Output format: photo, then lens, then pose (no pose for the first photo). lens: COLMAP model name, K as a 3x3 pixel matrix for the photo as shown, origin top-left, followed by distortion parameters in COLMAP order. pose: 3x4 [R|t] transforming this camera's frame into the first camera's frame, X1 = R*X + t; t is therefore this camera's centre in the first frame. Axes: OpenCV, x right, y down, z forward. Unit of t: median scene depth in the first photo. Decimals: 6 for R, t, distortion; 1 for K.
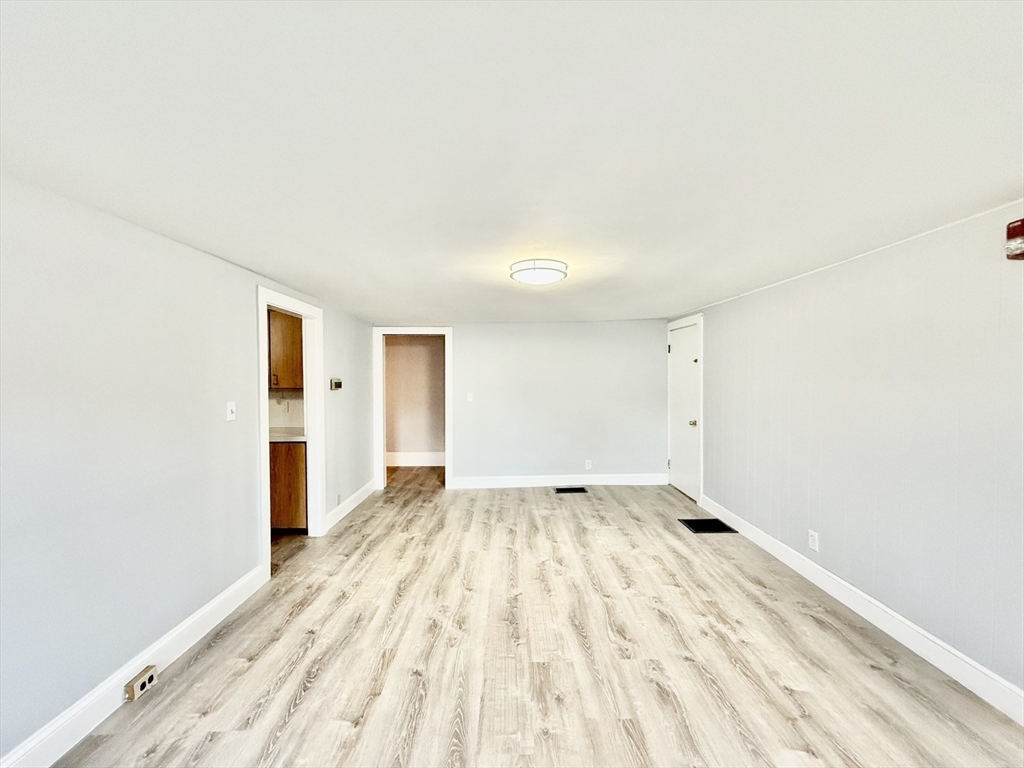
lens RADIAL K [[408.1, 0, 508.8], [0, 408.1, 383.9], [0, 0, 1]] dist [-0.001509, 0.000145]
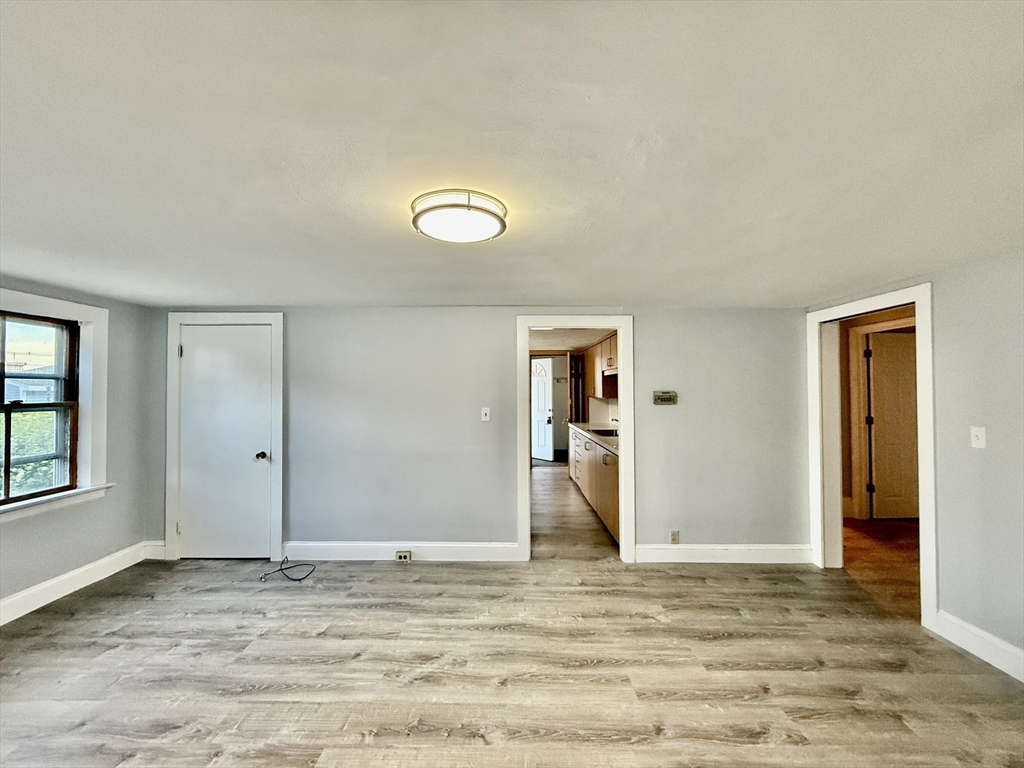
lens RADIAL K [[408.1, 0, 508.8], [0, 408.1, 383.9], [0, 0, 1]] dist [-0.001509, 0.000145]
pose [[-0.012433, -0.012302, -0.999847, 0.602180], [-0.018186, 0.999762, -0.012075, -0.015988], [0.999757, 0.018034, -0.012653, 0.957876]]
